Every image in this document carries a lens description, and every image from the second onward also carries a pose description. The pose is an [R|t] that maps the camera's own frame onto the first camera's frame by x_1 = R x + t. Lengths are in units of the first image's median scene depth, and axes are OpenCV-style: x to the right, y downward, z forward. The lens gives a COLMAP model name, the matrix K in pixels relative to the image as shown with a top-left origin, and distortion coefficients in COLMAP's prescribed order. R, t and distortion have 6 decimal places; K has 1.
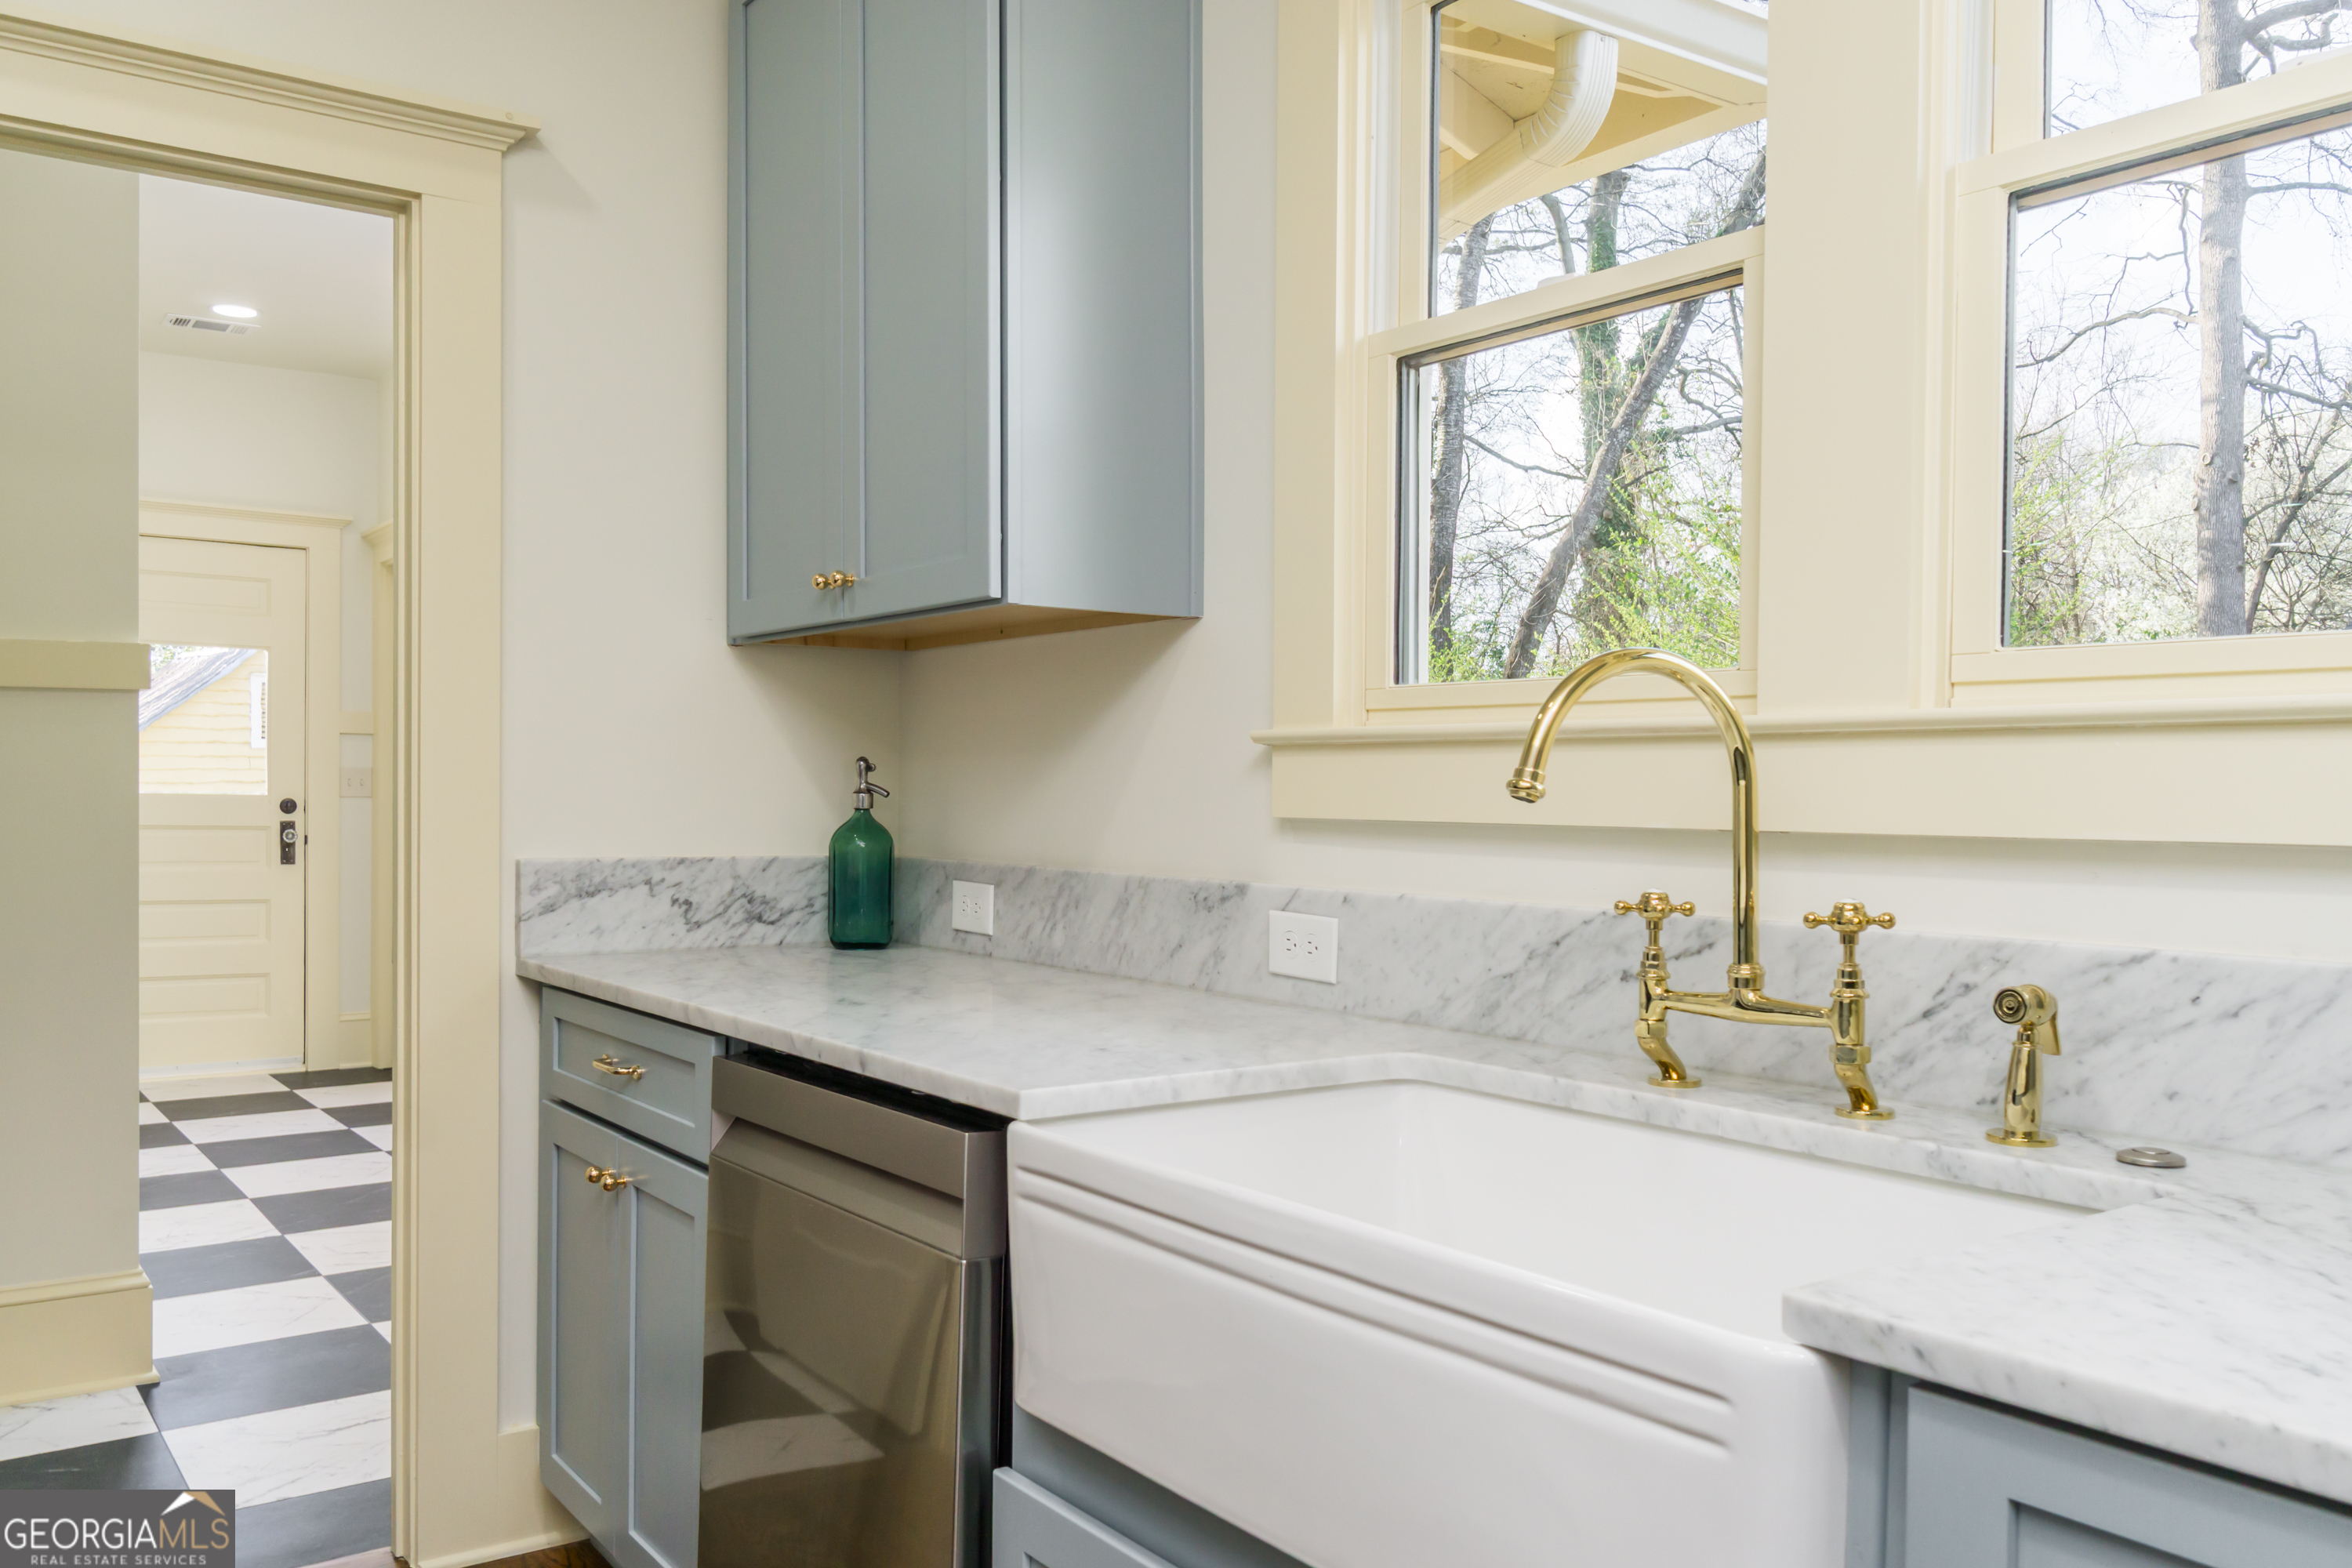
lens RADIAL K [[1849.1, 0, 1149.3], [0, 1849.1, 793.3], [0, 0, 1]] dist [0.006960, -0.000755]
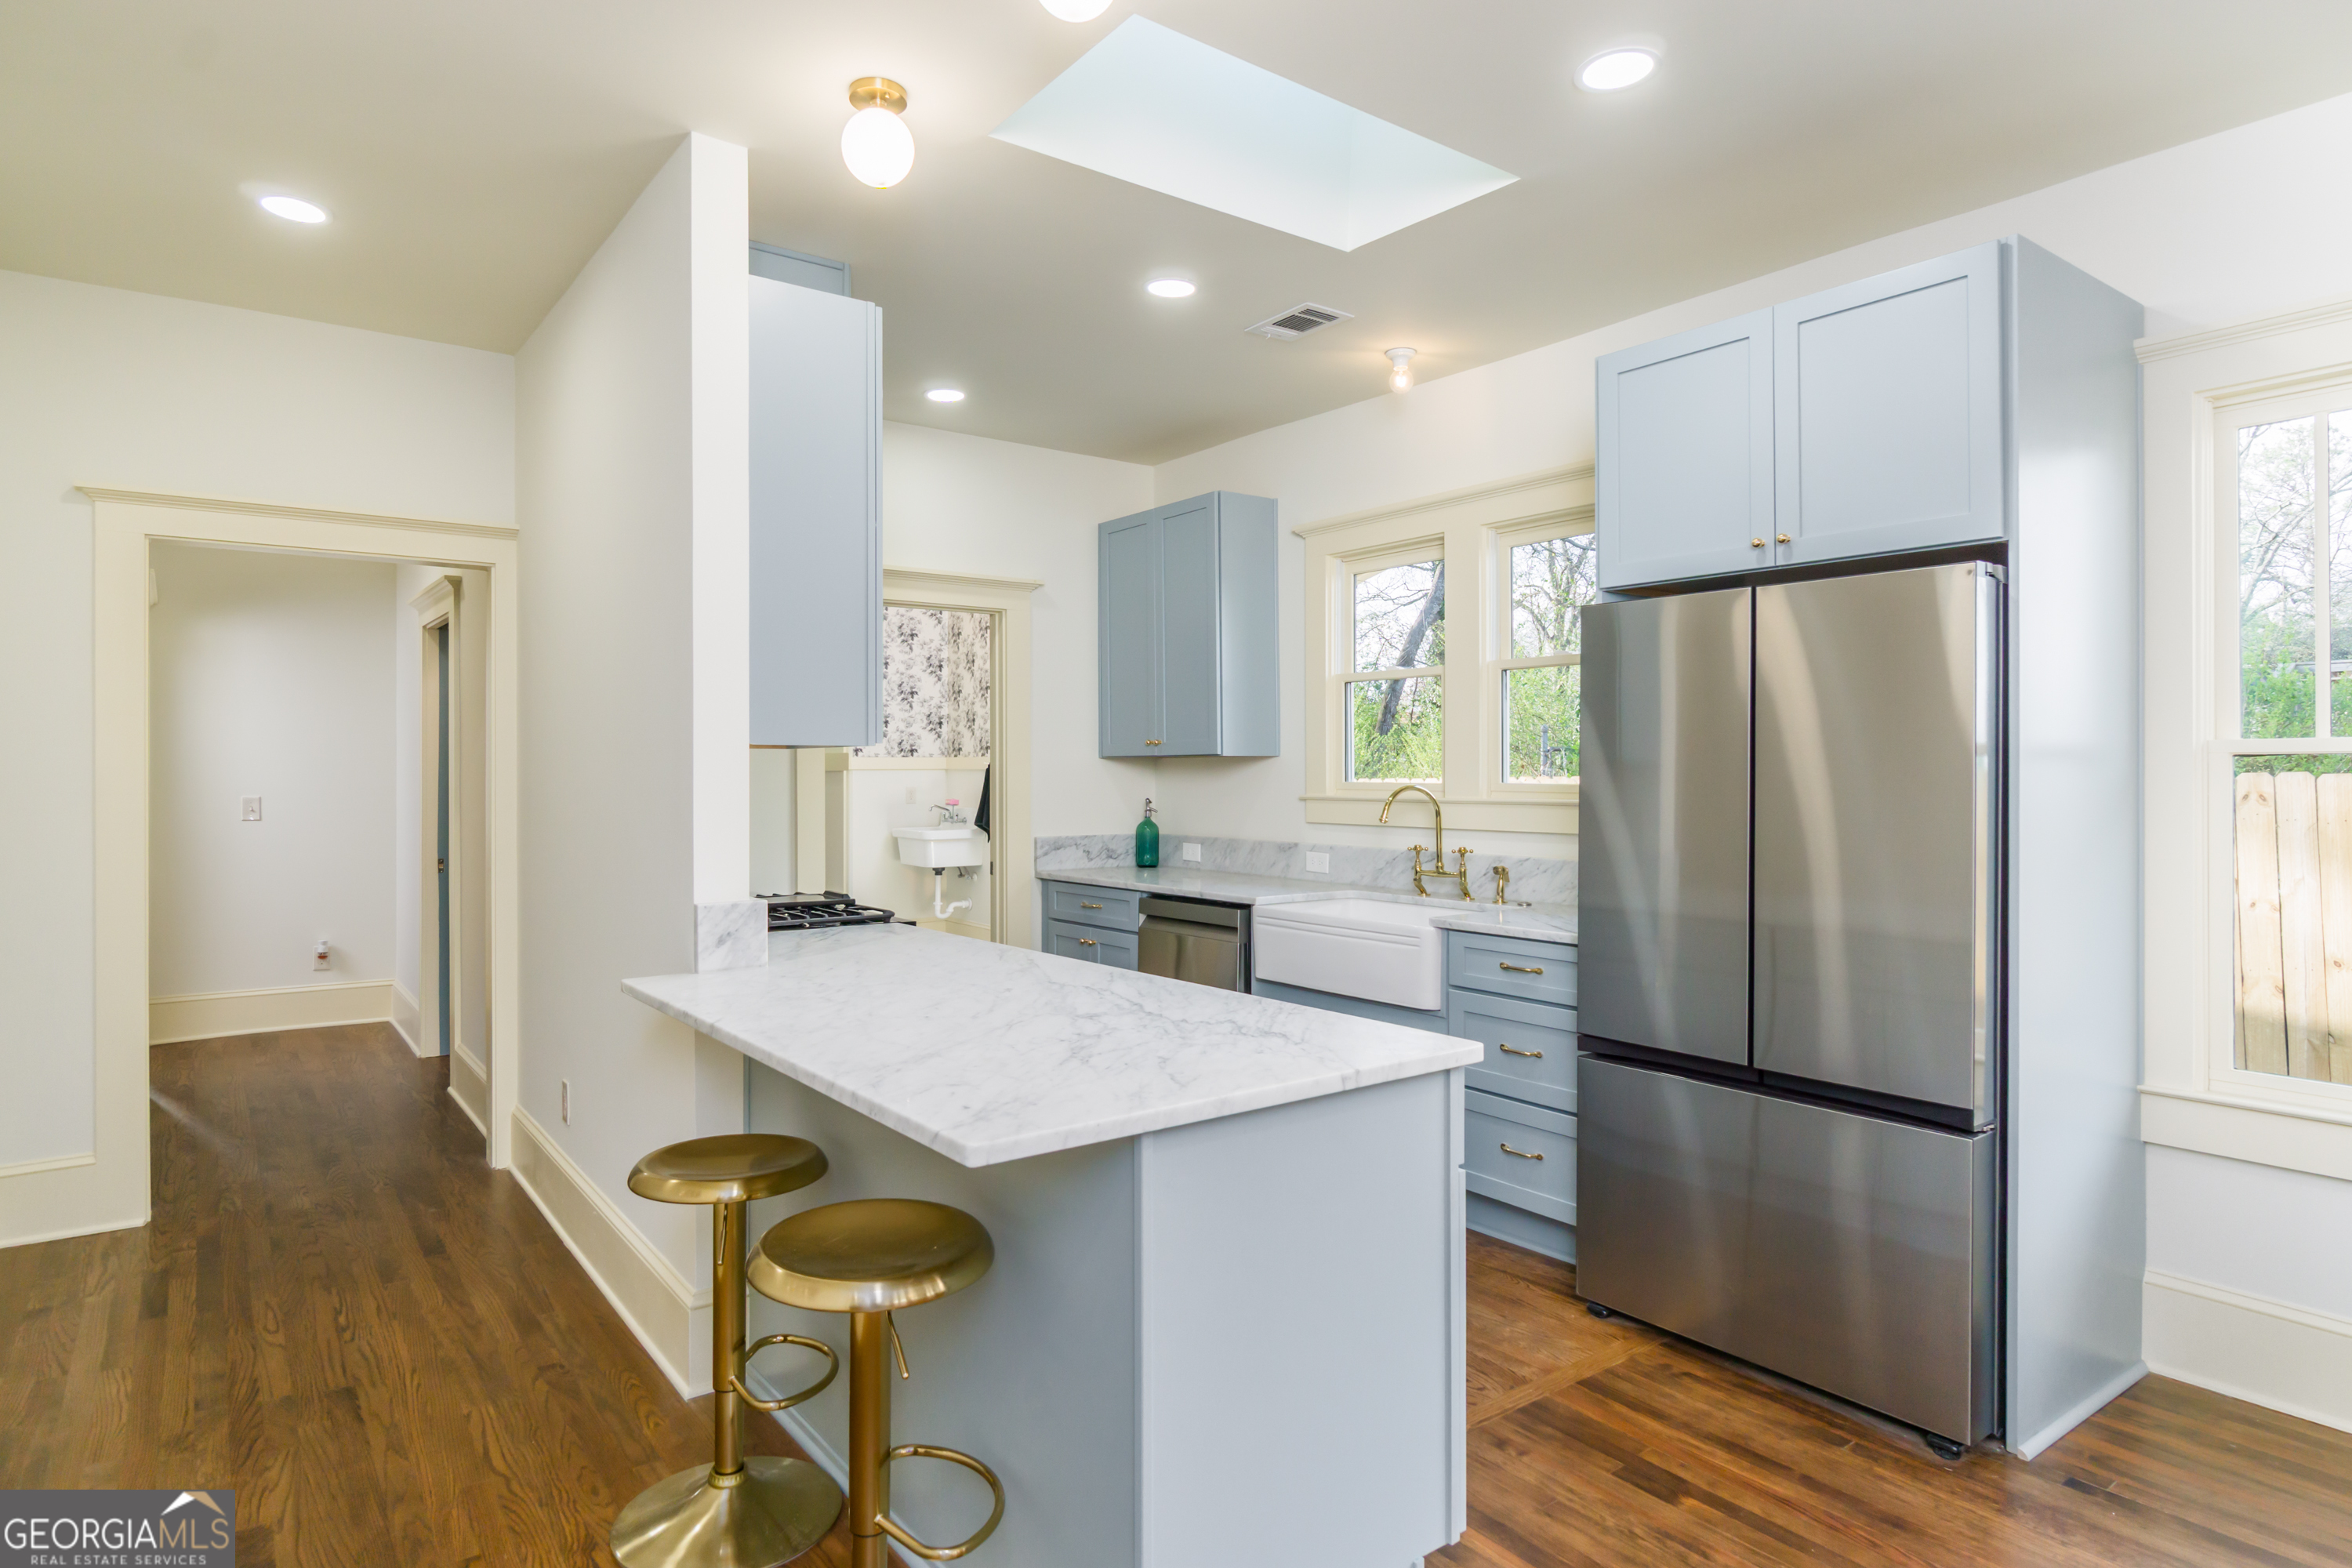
lens RADIAL K [[1282.9, 0, 1176.0], [0, 1282.9, 784.0], [0, 0, 1]] dist [-0.002576, -0.000394]
pose [[0.999531, -0.010254, 0.028852, -0.191729], [0.010047, 0.999923, 0.007314, -0.061484], [-0.028925, -0.007021, 0.999557, -1.039333]]
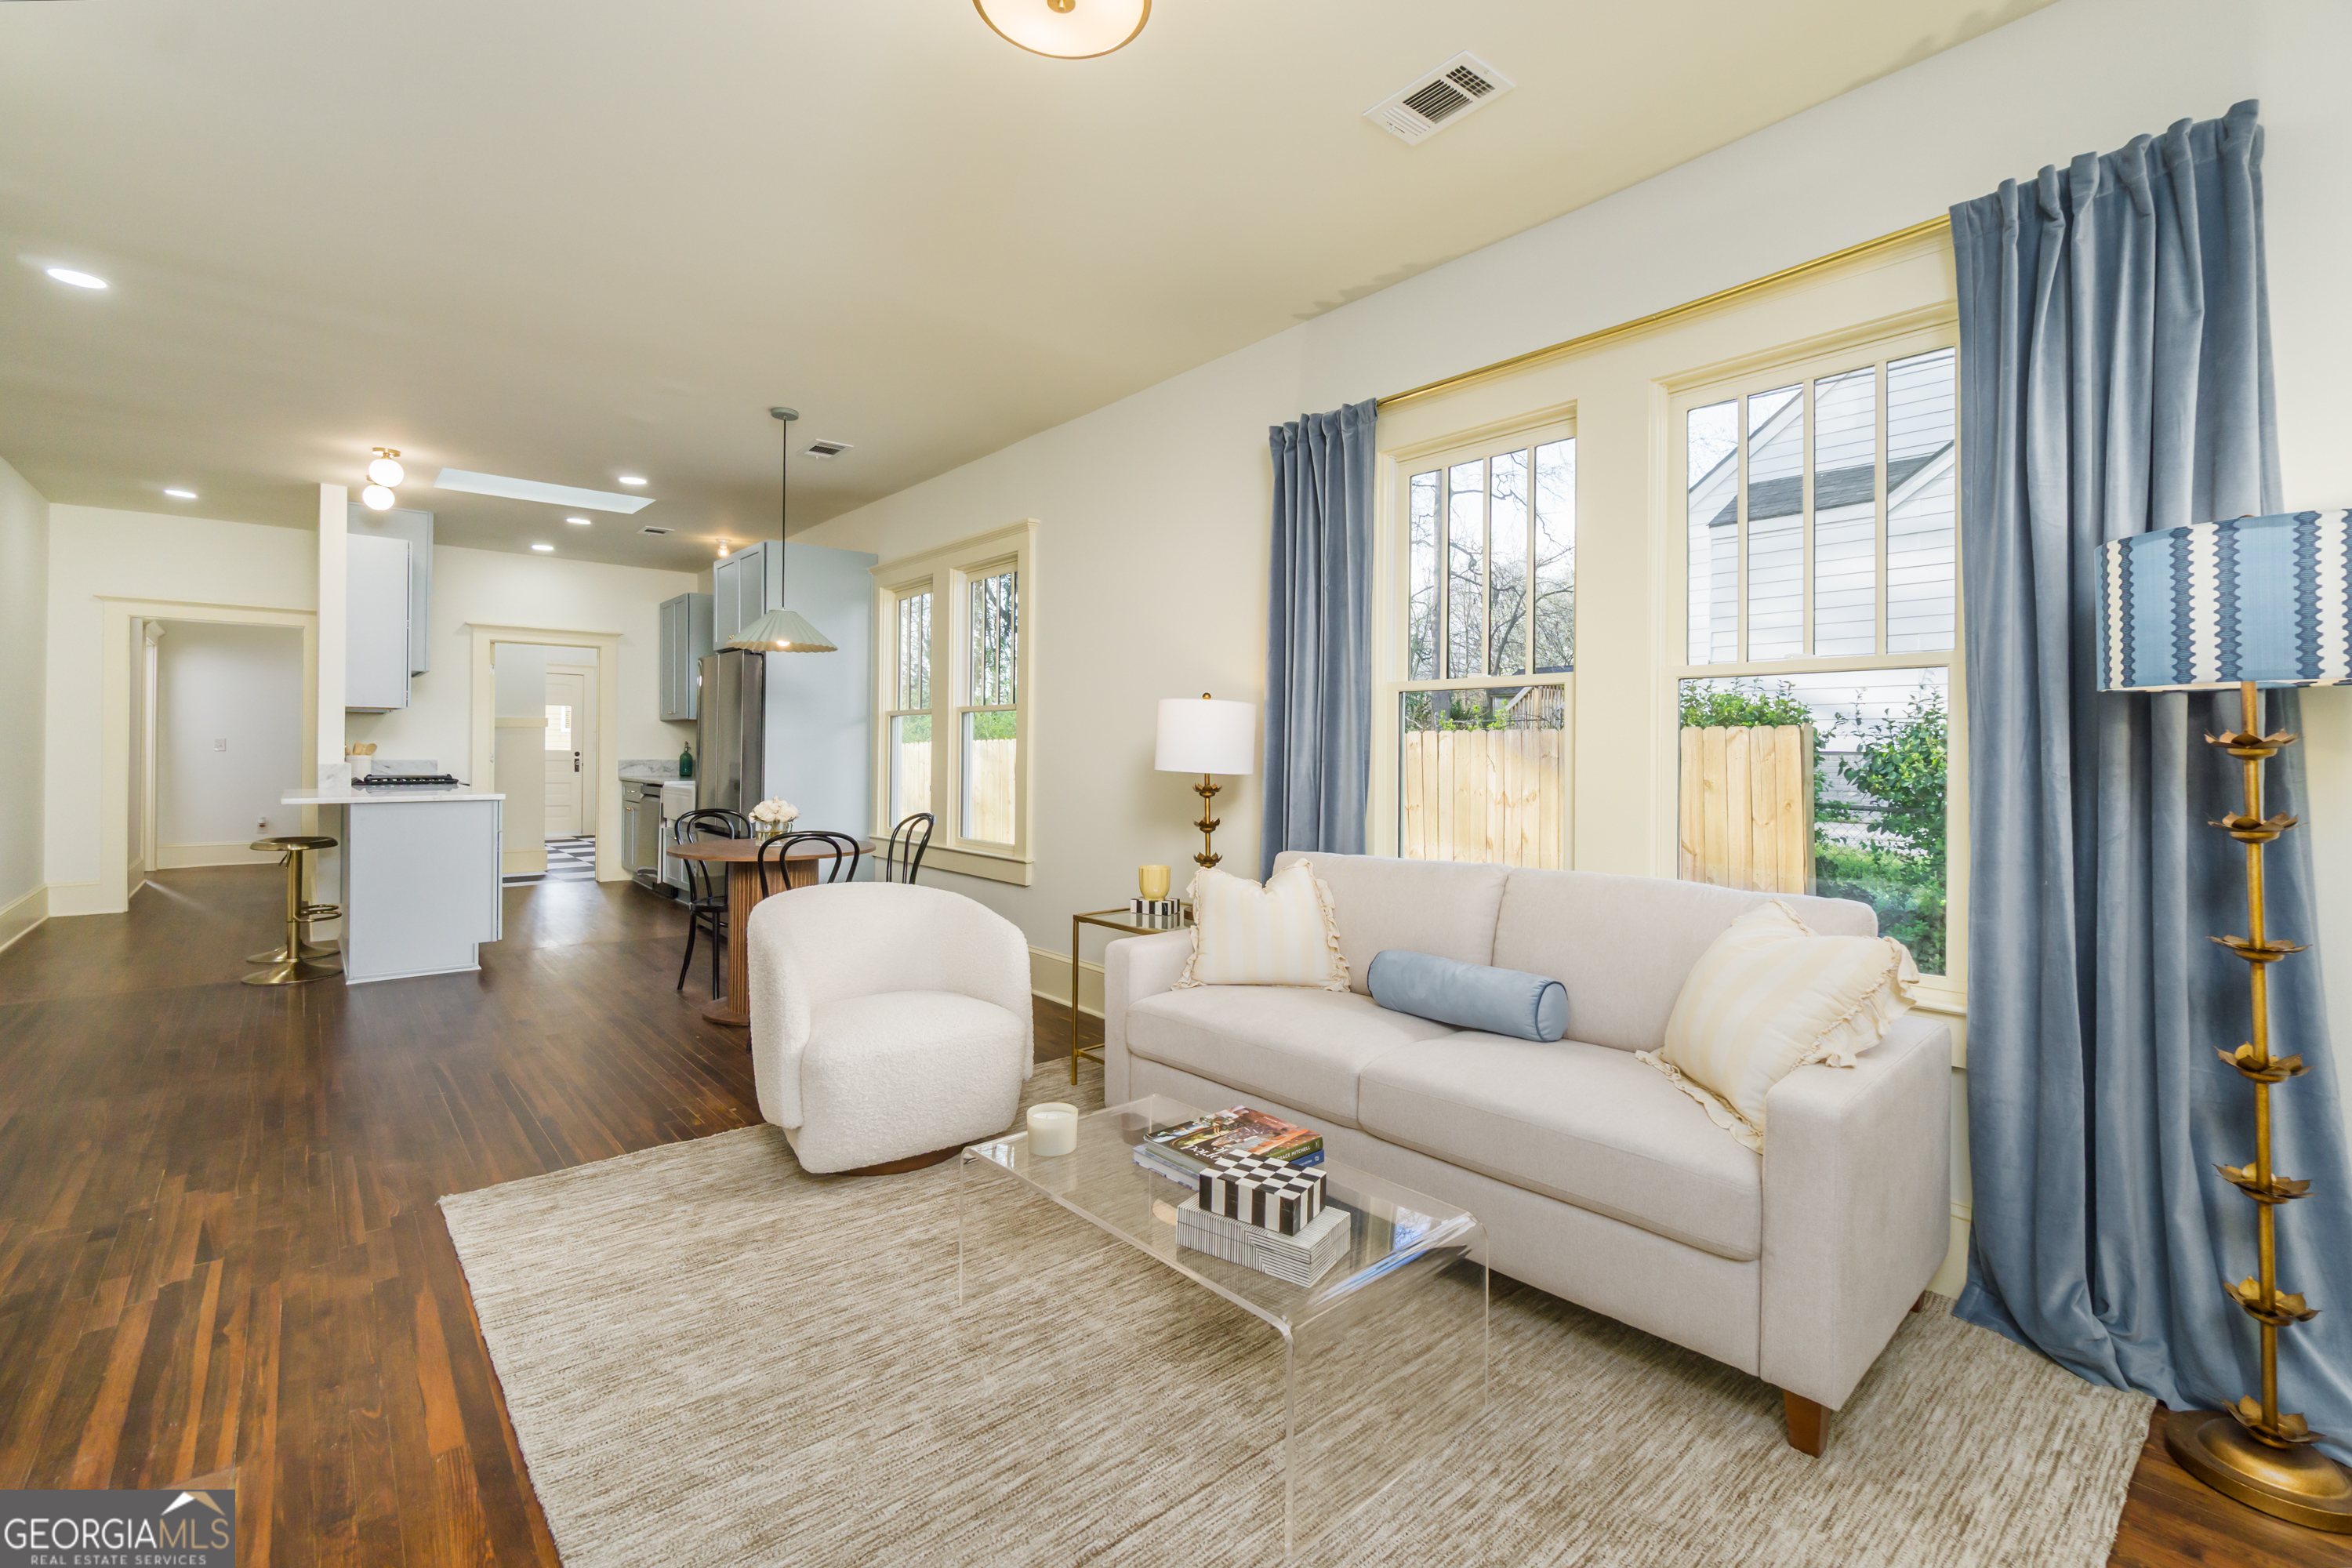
lens RADIAL K [[1026.2, 0, 1173.6], [0, 1026.2, 732.8], [0, 0, 1]] dist [0.000916, -0.000044]
pose [[0.996011, -0.001232, 0.089223, 1.143621], [0.002960, 0.999810, -0.019242, 0.021146], [-0.089182, 0.019430, 0.995826, -2.434633]]
